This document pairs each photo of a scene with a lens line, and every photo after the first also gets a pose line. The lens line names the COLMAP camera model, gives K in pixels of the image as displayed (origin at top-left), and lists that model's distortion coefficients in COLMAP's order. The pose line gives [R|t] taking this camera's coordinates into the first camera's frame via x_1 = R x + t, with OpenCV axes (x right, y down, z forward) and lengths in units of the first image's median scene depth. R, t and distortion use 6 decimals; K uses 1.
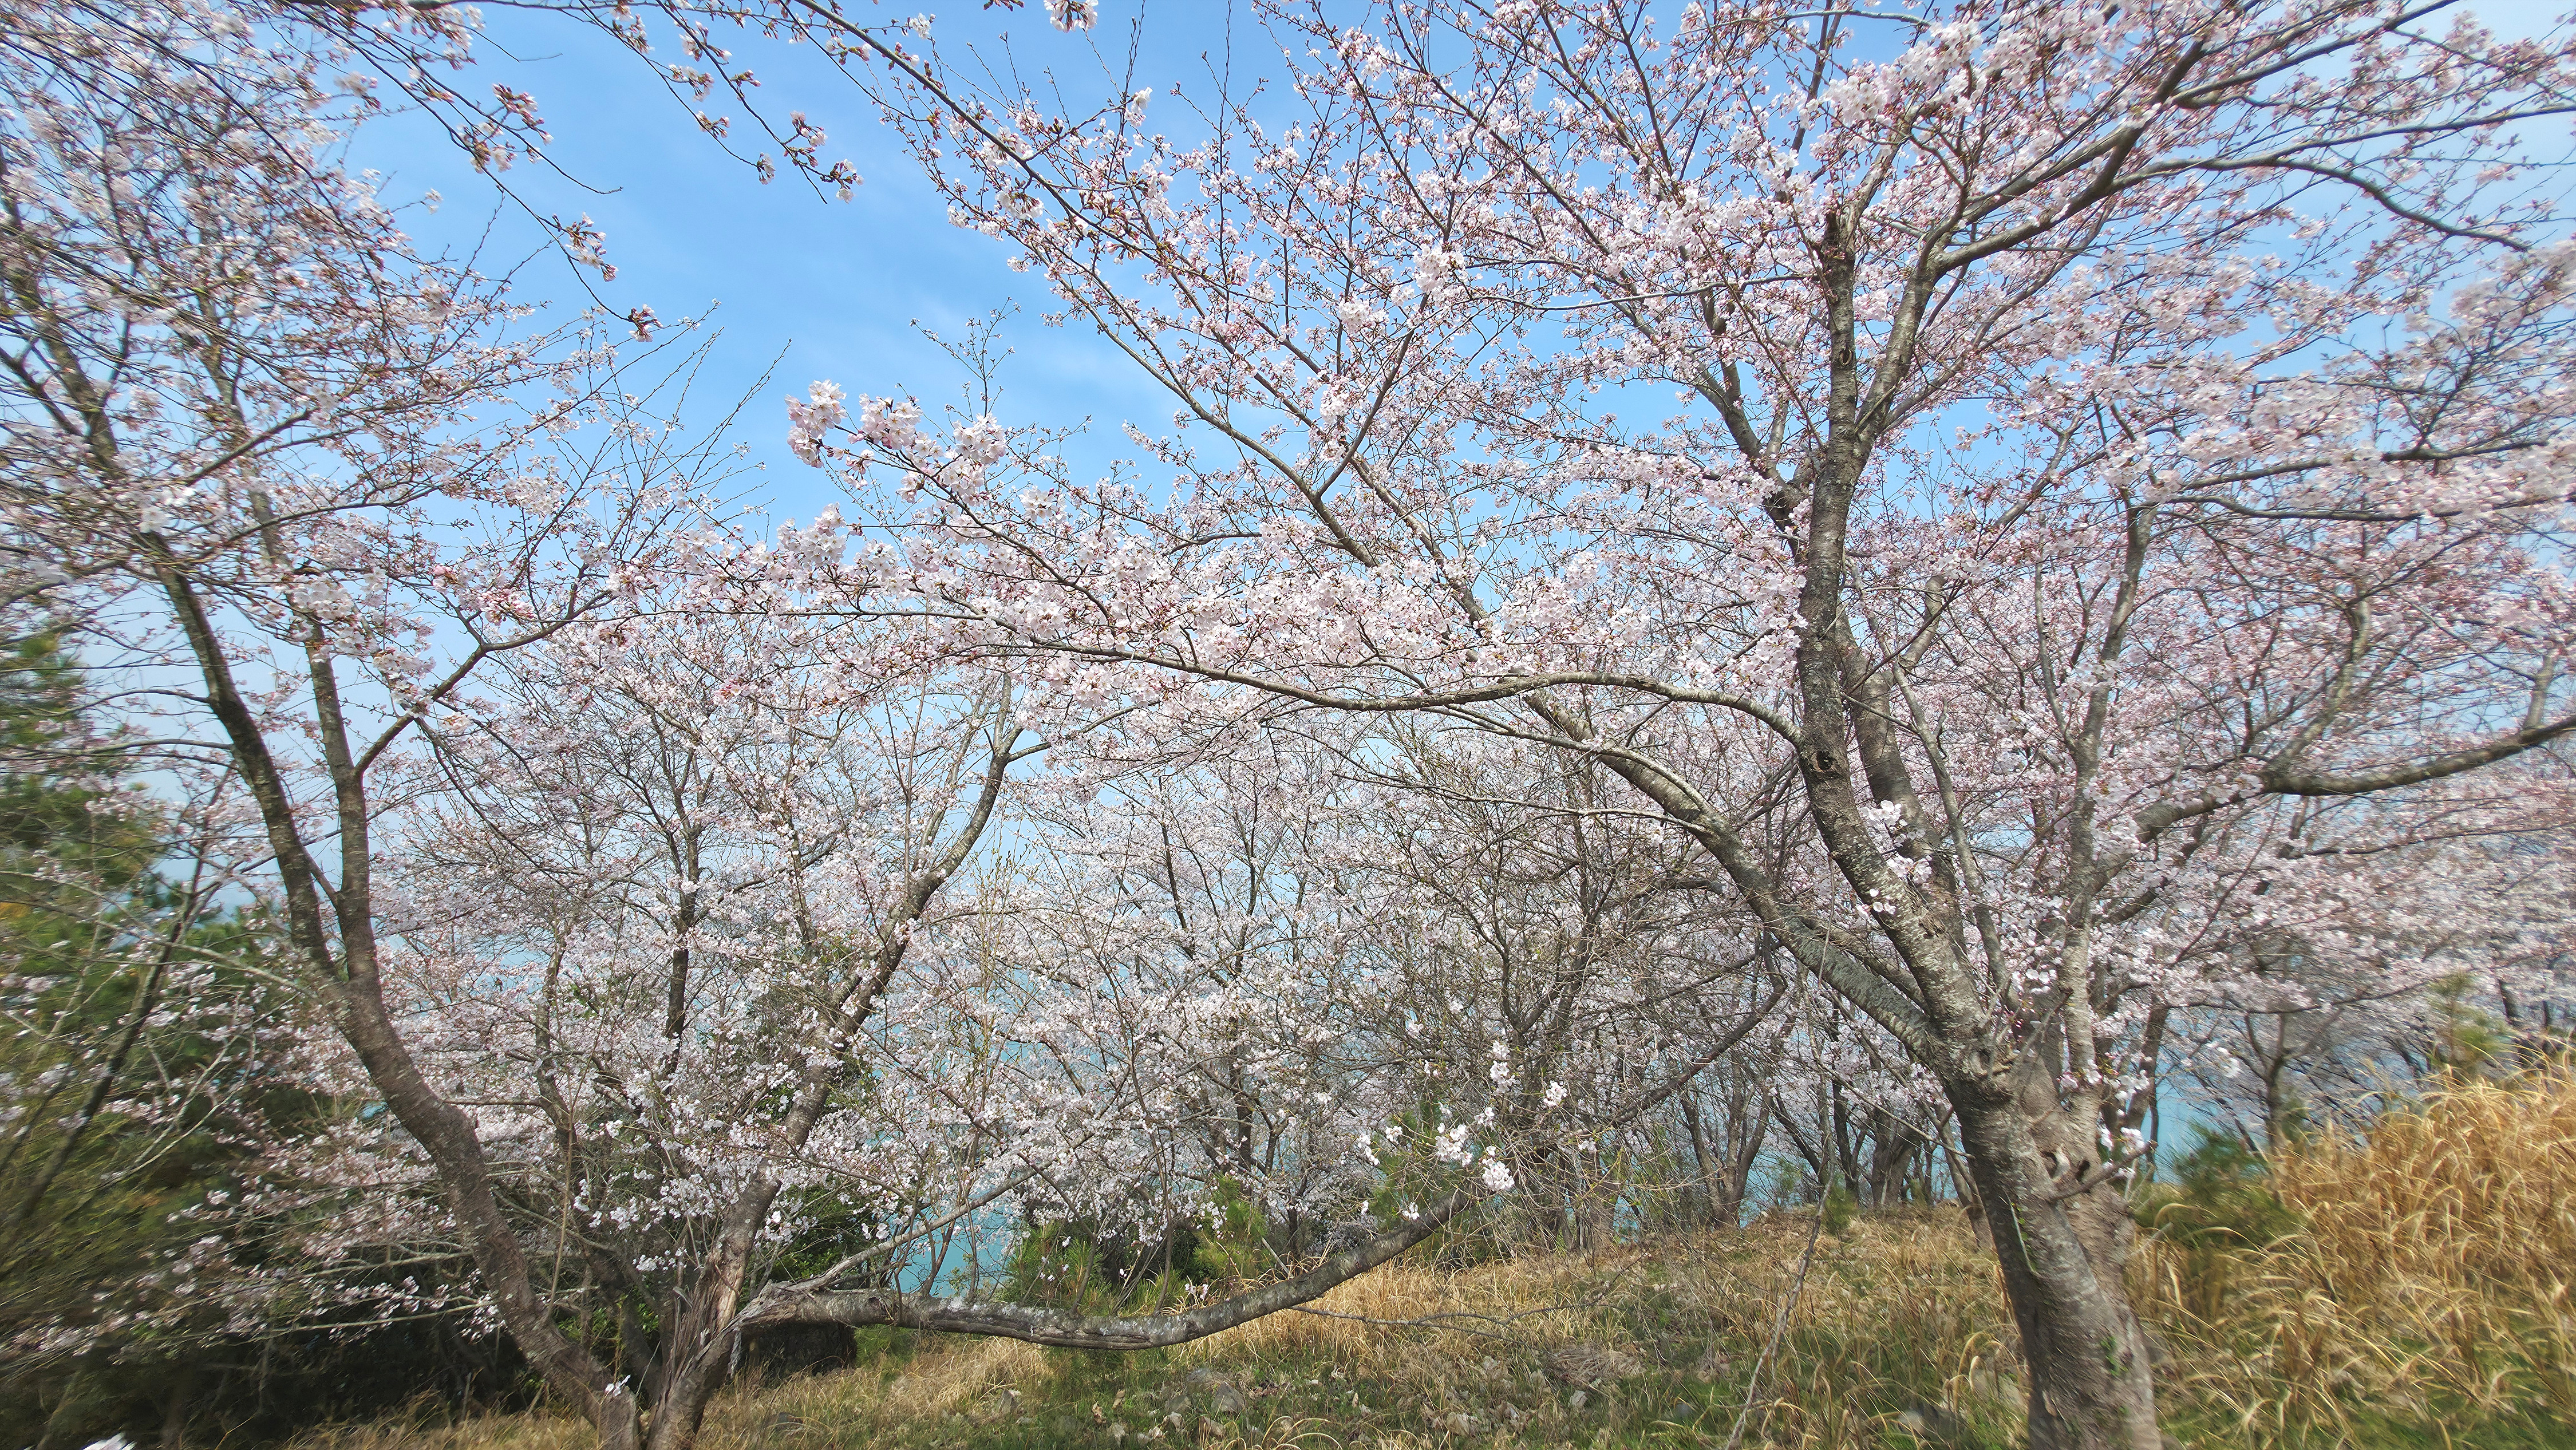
lens RADIAL K [[1018.4, 0, 1276.8], [0, 1018.4, 721.8], [0, 0, 1]] dist [0.000455, -0.000048]
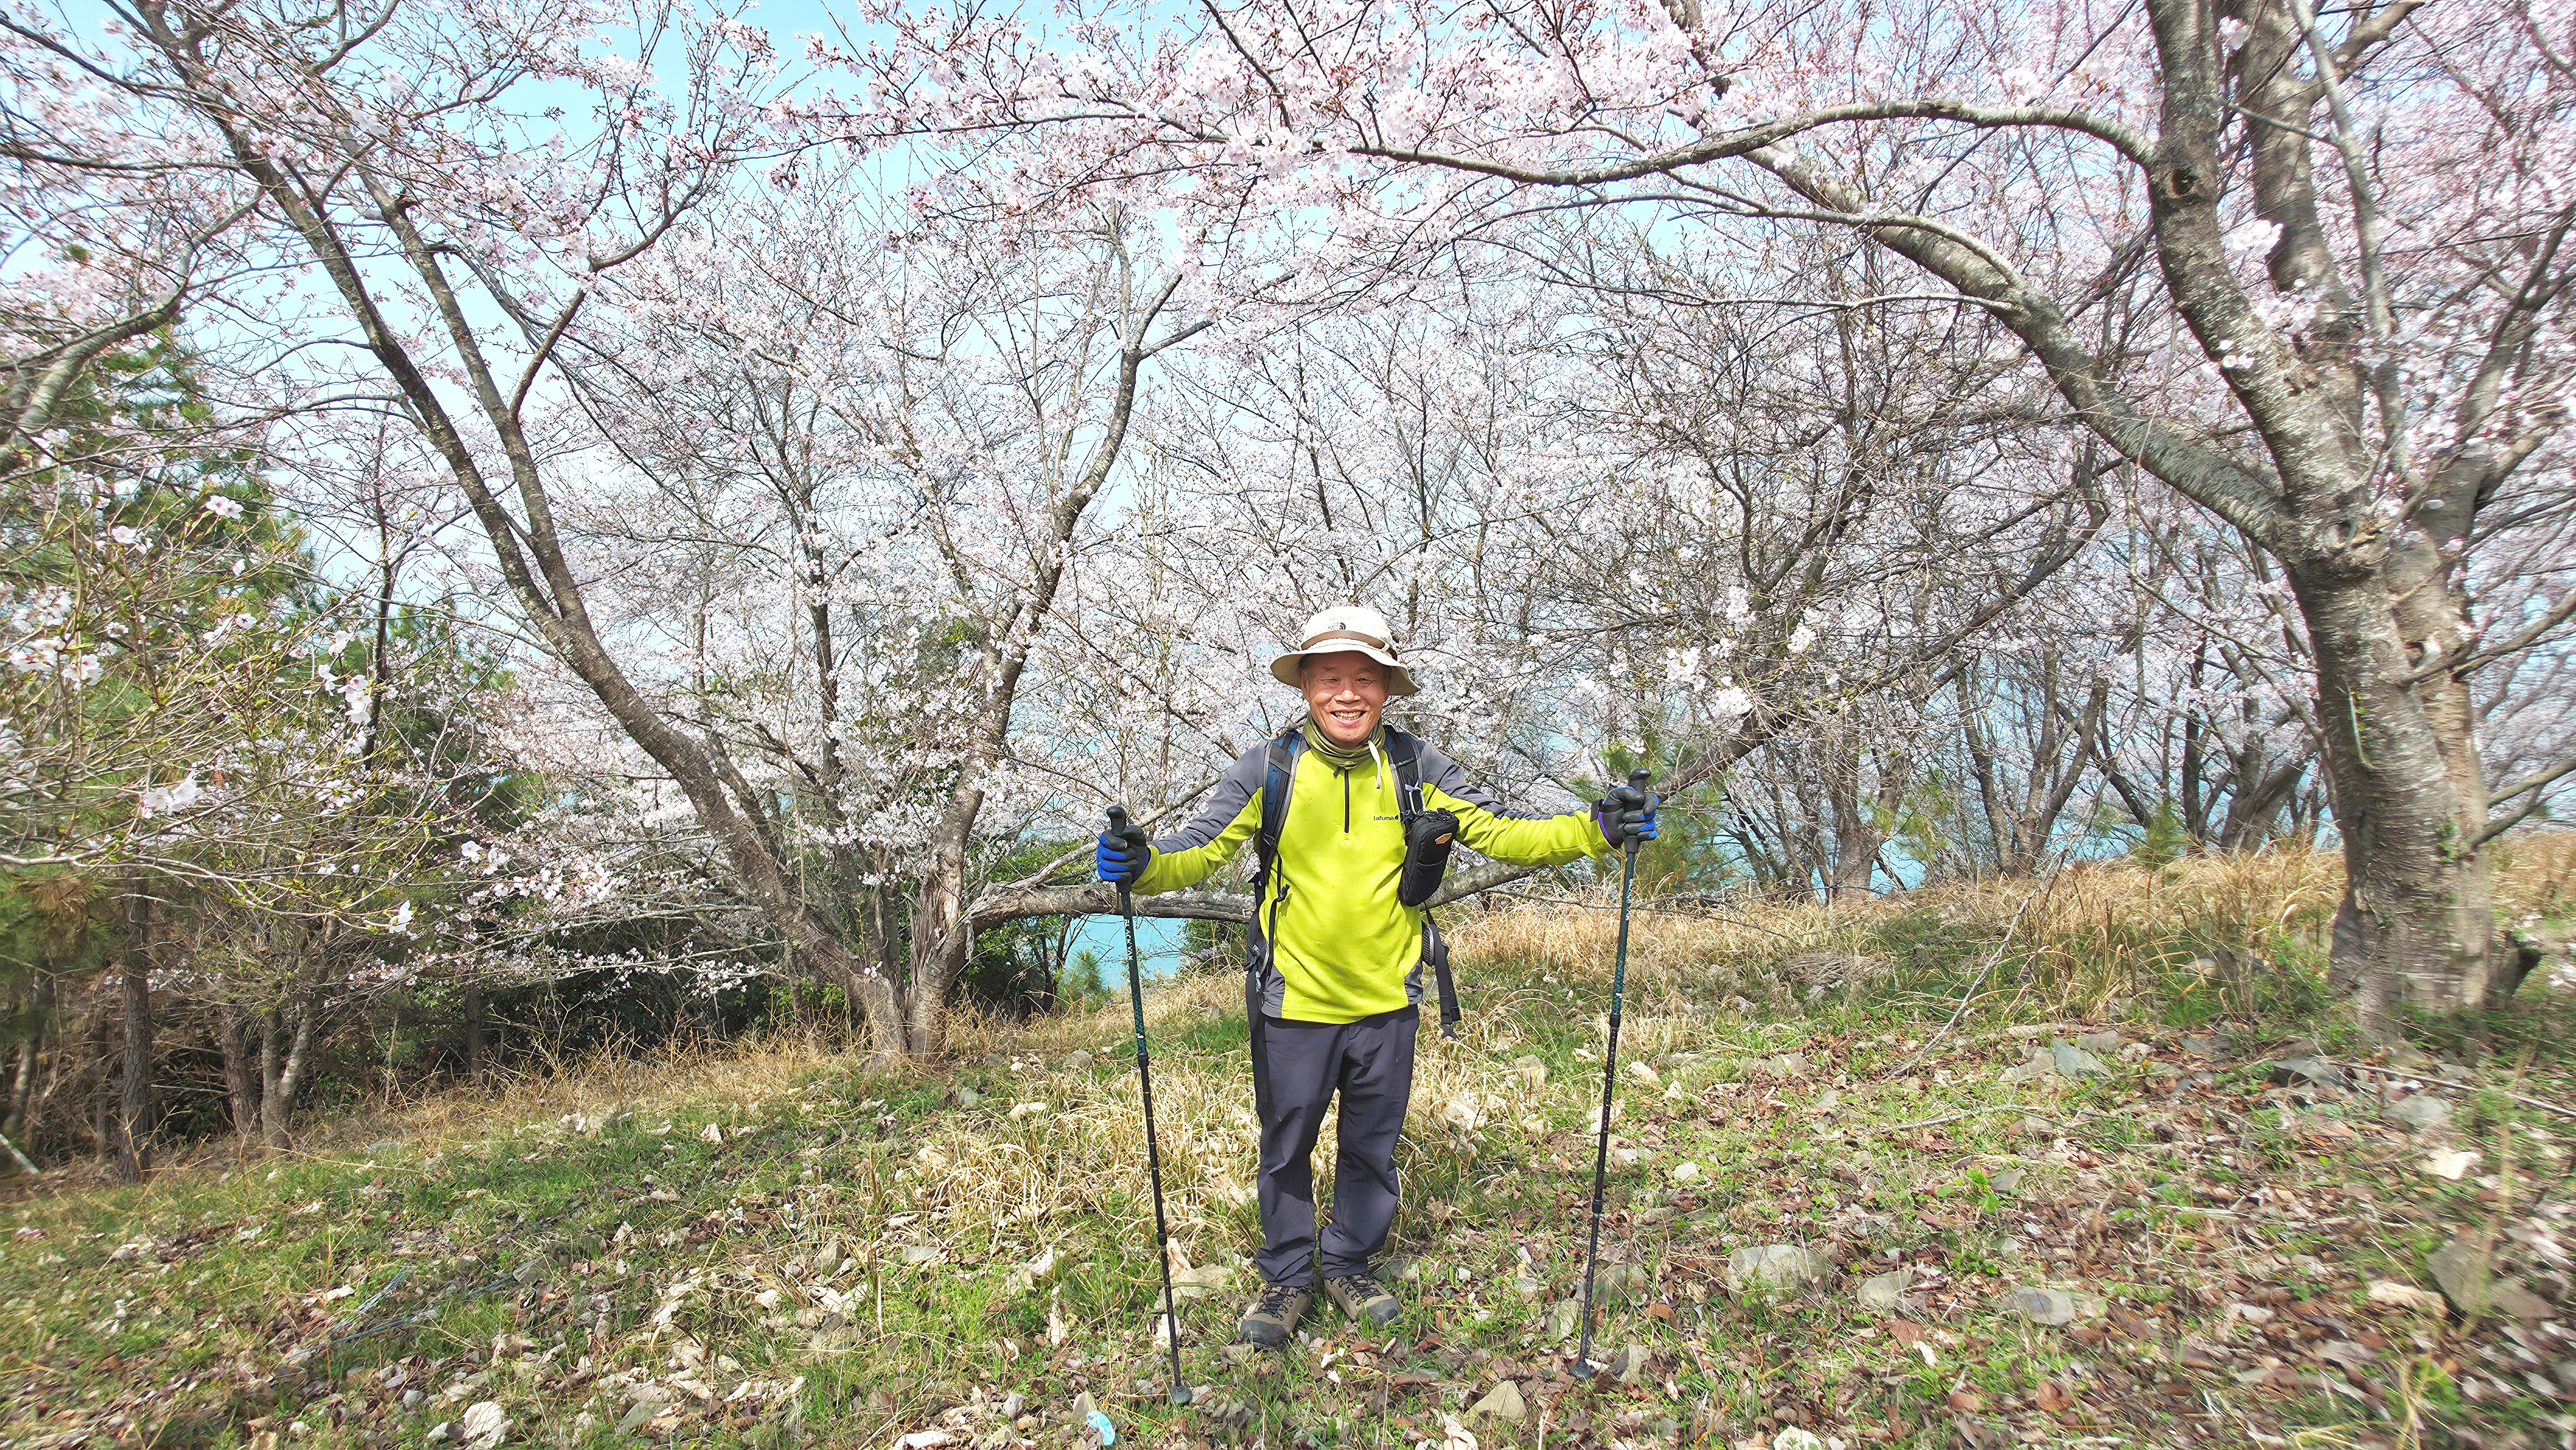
lens RADIAL K [[1239.7, 0, 1220.1], [0, 1239.7, 742.4], [0, 0, 1]] dist [0.000891, 0.000726]
pose [[0.981300, -0.043219, -0.187568, -0.022112], [0.099074, 0.948879, 0.299687, 0.058049], [0.165028, -0.312667, 0.935417, -0.105553]]
